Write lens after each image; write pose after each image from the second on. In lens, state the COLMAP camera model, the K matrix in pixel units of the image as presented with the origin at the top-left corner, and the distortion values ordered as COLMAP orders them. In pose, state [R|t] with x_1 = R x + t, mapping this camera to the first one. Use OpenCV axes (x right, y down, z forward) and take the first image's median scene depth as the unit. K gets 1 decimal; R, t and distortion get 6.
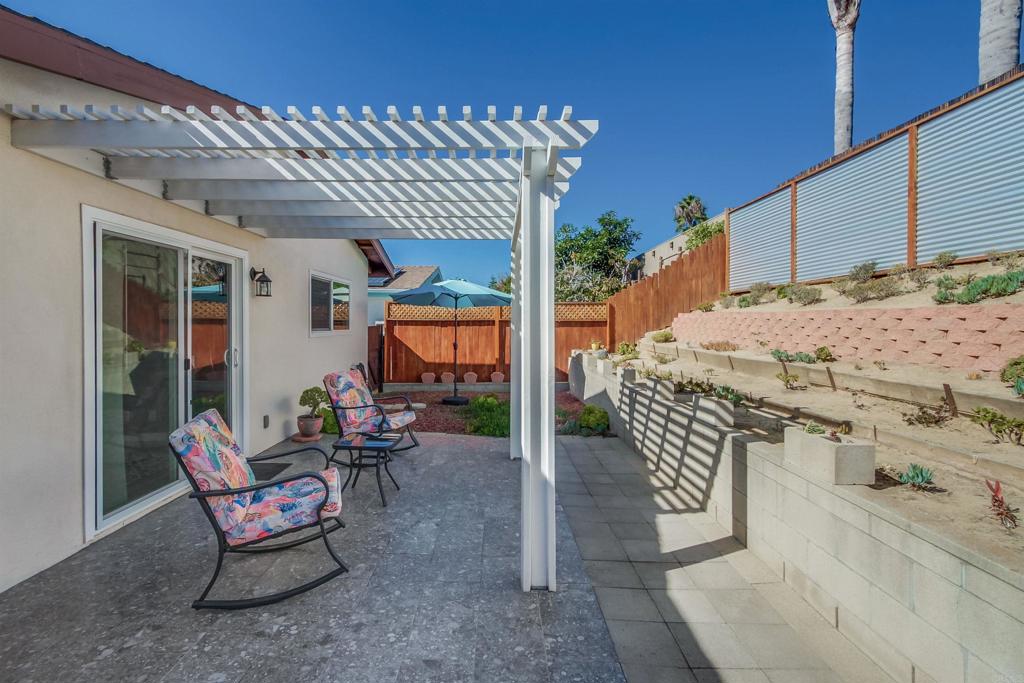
lens RADIAL K [[485.4, 0, 508.8], [0, 485.4, 330.0], [0, 0, 1]] dist [0.000813, 0.002749]
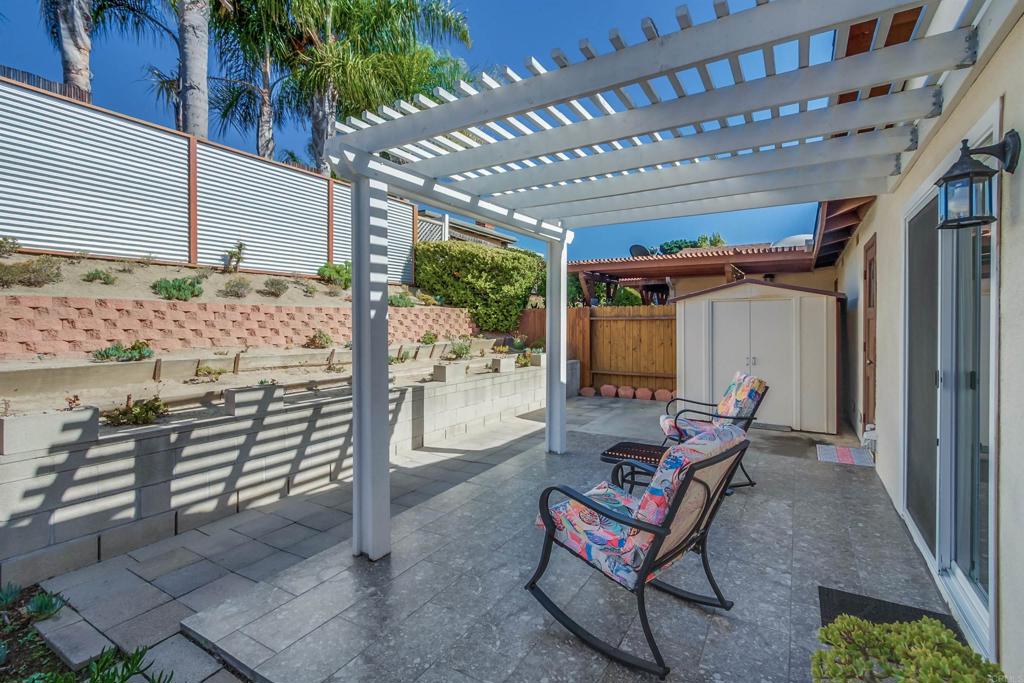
lens RADIAL K [[485.4, 0, 496.7], [0, 485.4, 320.4], [0, 0, 1]] dist [0.000813, 0.002749]
pose [[-0.840951, -0.004402, 0.541094, -0.405048], [0.000769, 0.999956, 0.009331, -0.003829], [-0.541111, 0.008263, -0.840910, 1.433775]]
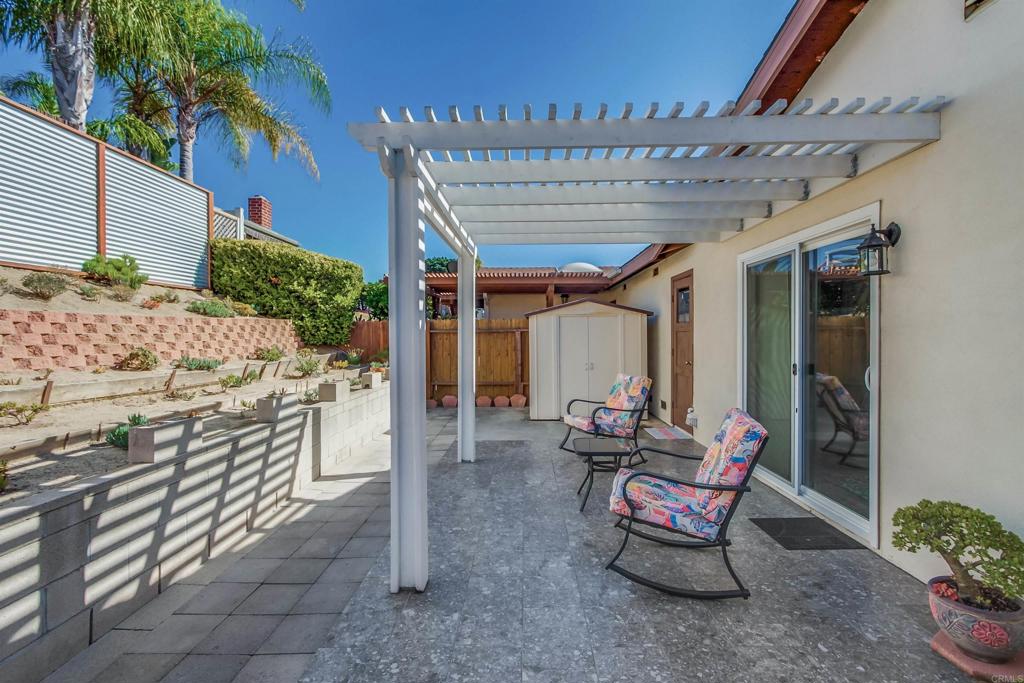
lens RADIAL K [[485.4, 0, 517.6], [0, 485.4, 338.5], [0, 0, 1]] dist [0.000813, 0.002749]
pose [[-0.999558, -0.003710, 0.029501, -0.103379], [-0.003207, 0.999849, 0.017099, -0.000054], [-0.029560, 0.016996, -0.999418, 1.549914]]
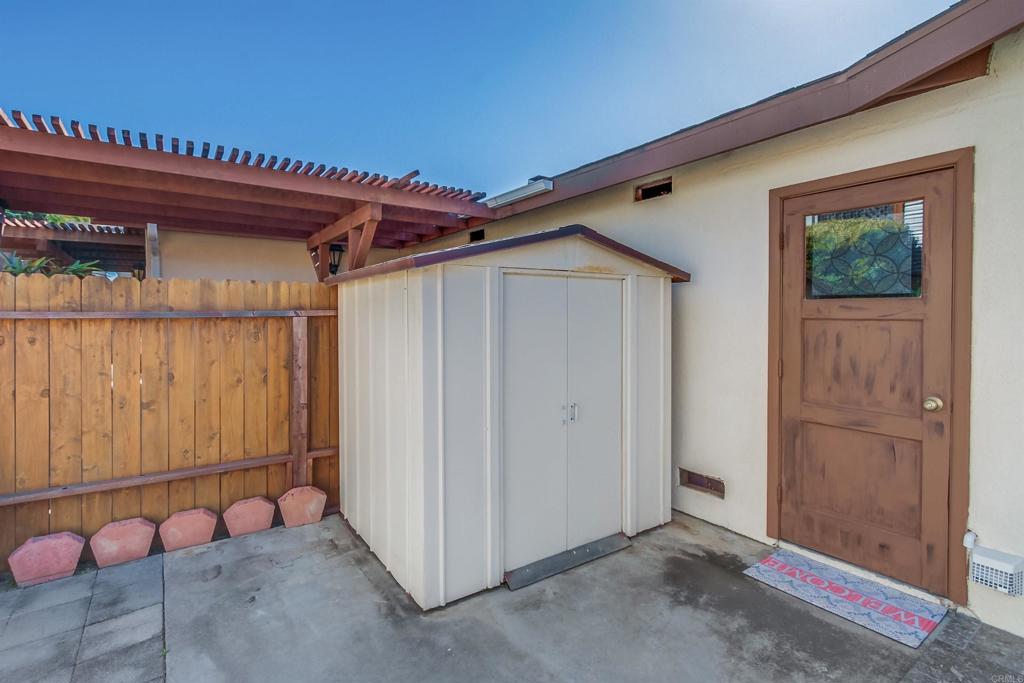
lens RADIAL K [[485.4, 0, 498.0], [0, 485.4, 322.5], [0, 0, 1]] dist [0.000813, 0.002749]
pose [[-0.828994, -0.001089, -0.559257, 0.093860], [-0.012601, 0.999781, 0.016732, -0.001754], [0.559116, 0.020918, -0.828826, 0.448673]]
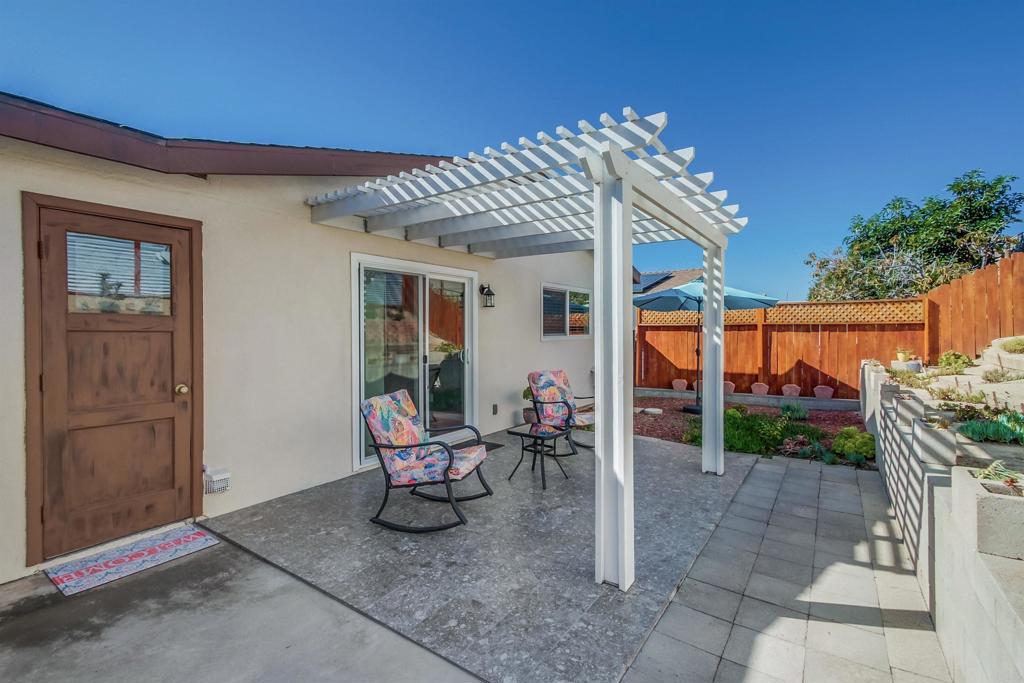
lens RADIAL K [[485.4, 0, 507.9], [0, 485.4, 338.7], [0, 0, 1]] dist [0.000813, 0.002749]
pose [[0.813732, 0.003493, -0.581230, 0.245285], [-0.000725, 0.999987, 0.004995, 0.004647], [0.581240, -0.003644, 0.813724, 0.020886]]
